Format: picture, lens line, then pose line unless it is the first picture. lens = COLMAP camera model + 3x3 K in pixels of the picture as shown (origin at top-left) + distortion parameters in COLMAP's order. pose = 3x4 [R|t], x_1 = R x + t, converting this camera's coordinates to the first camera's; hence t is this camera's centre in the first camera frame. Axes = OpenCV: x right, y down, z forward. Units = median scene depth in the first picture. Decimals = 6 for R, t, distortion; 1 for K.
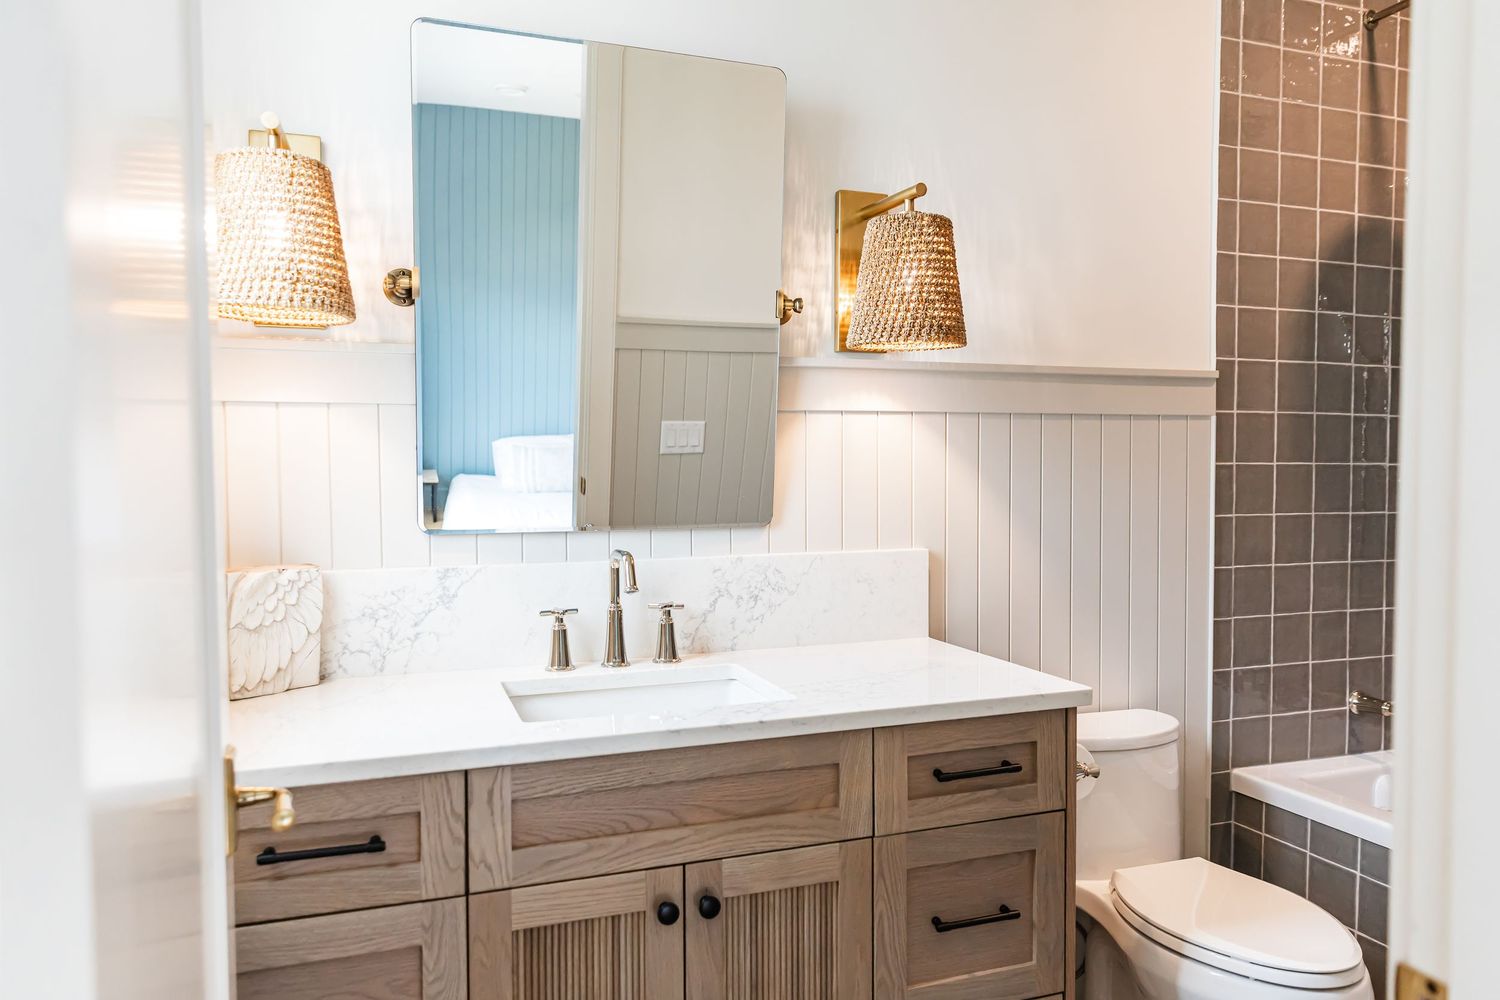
lens RADIAL K [[1041.9, 0, 750.7], [0, 1041.9, 501.1], [0, 0, 1]] dist [0.004318, -0.000403]
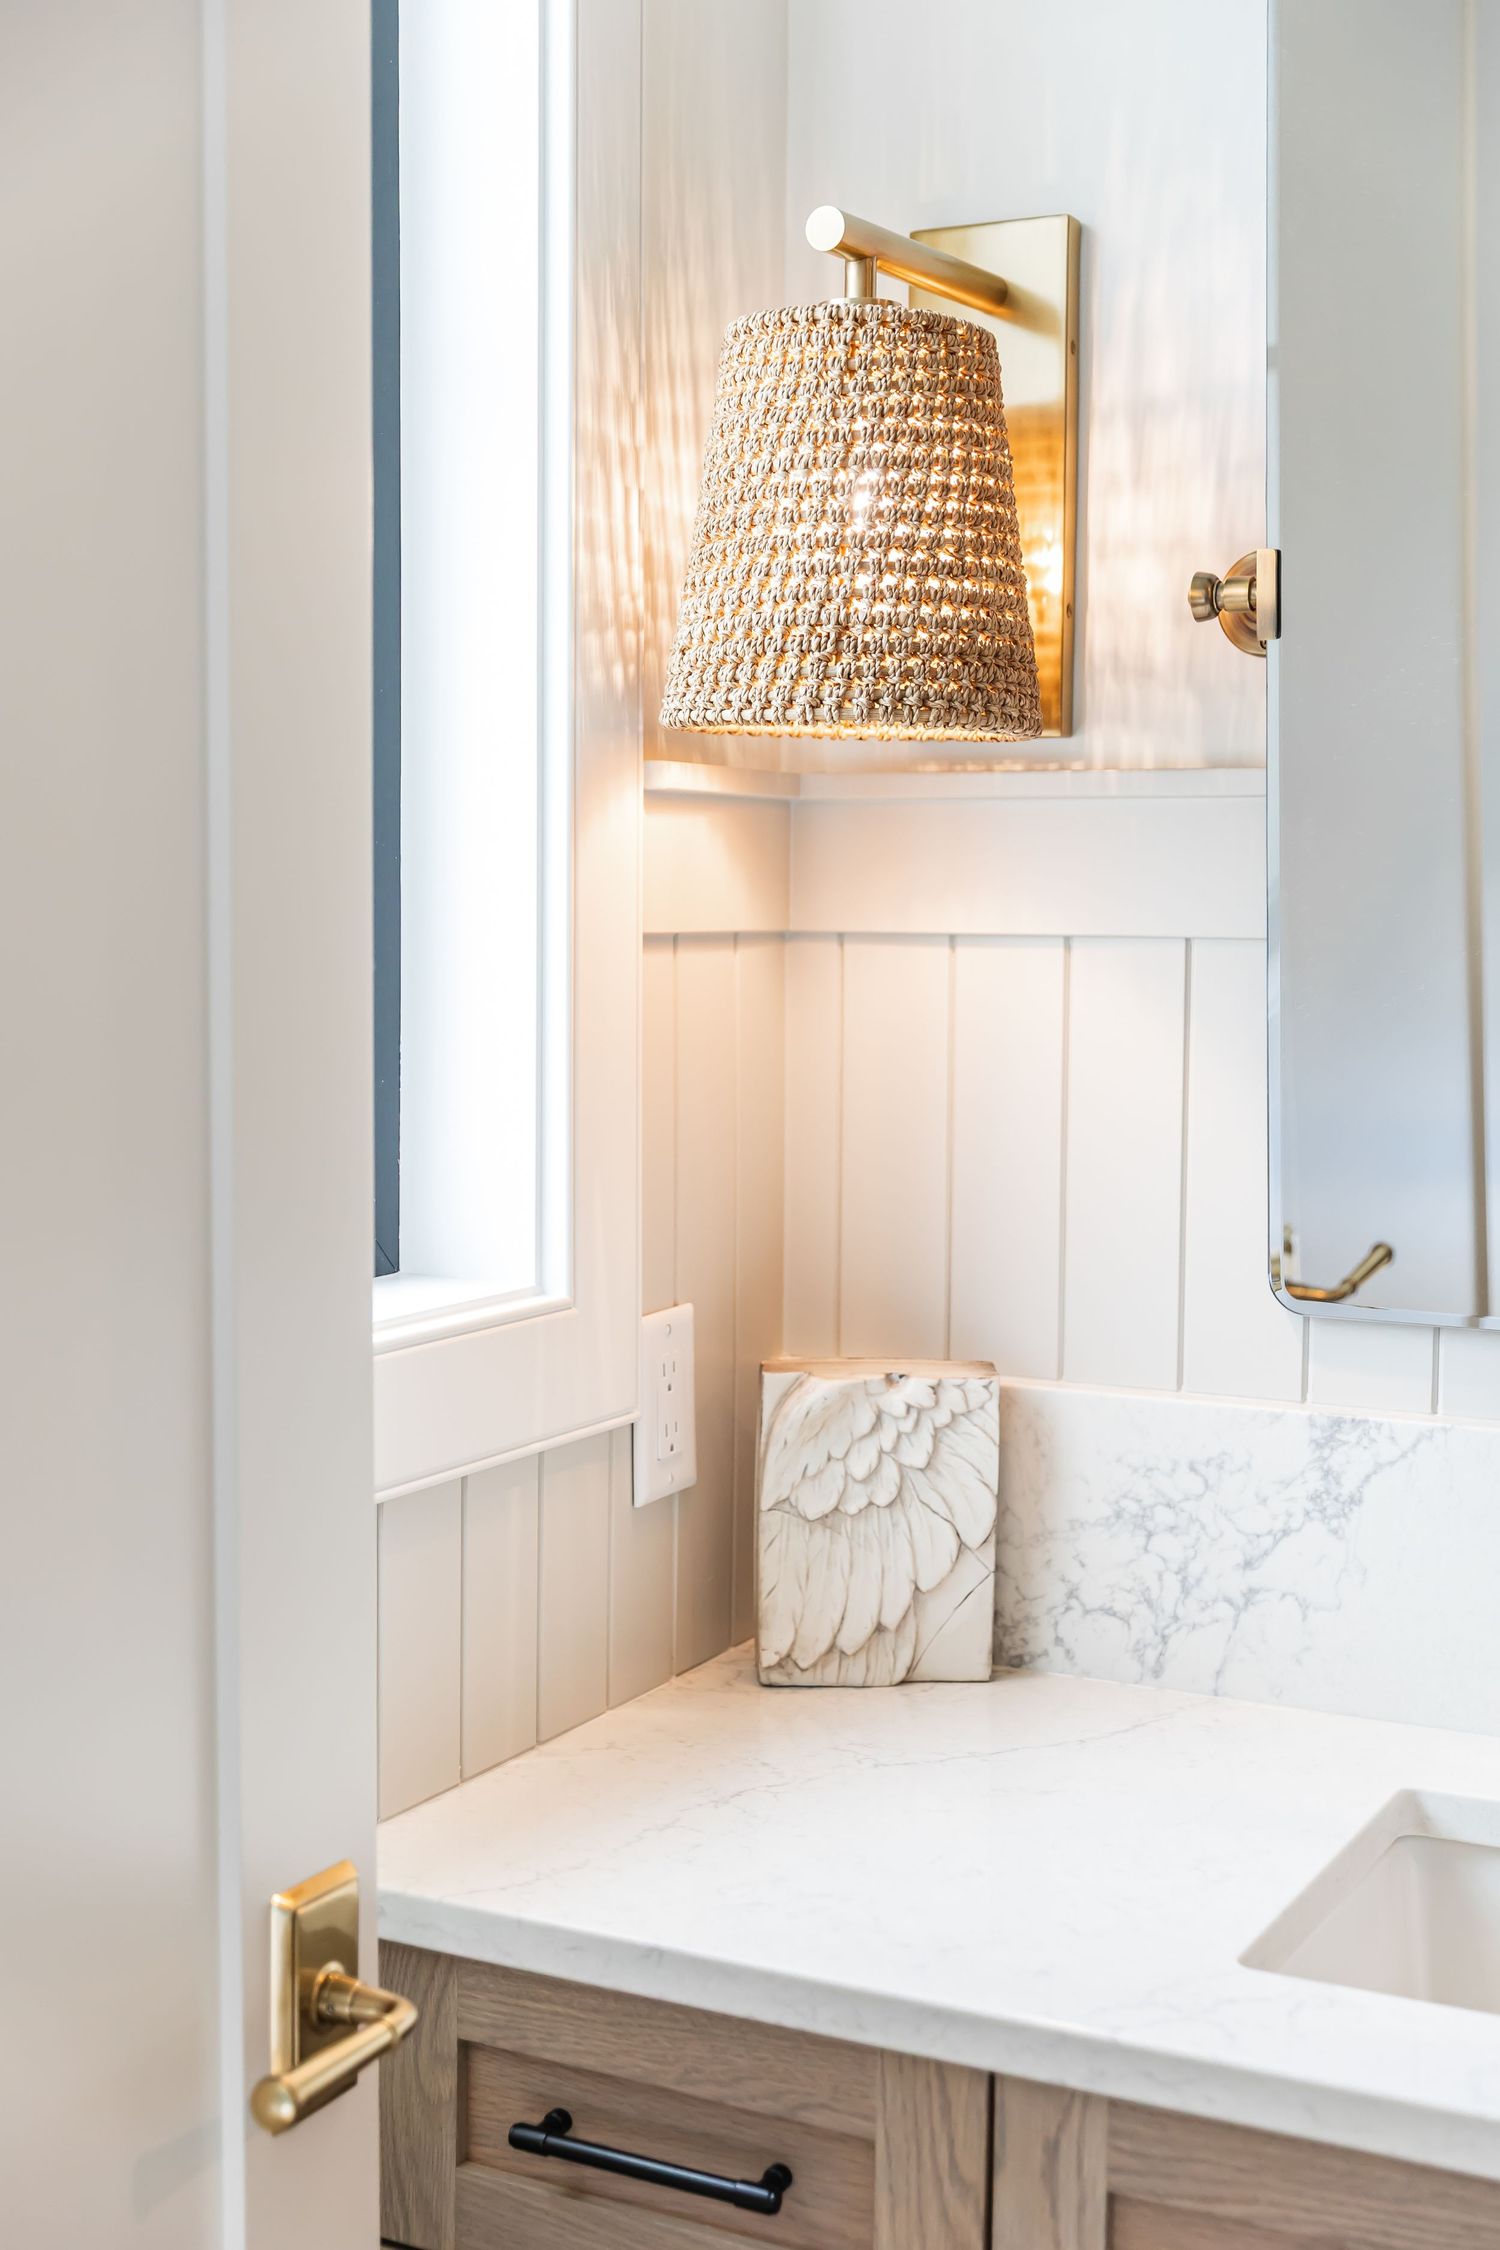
lens RADIAL K [[2814.0, 0, 749.8], [0, 2814.0, 1121.3], [0, 0, 1]] dist [0.001060, 0.000000]
pose [[0.670919, 0.068055, -0.738401, 0.281669], [-0.033714, 0.997549, 0.061306, -0.091228], [0.740764, -0.016237, 0.671569, 0.254757]]
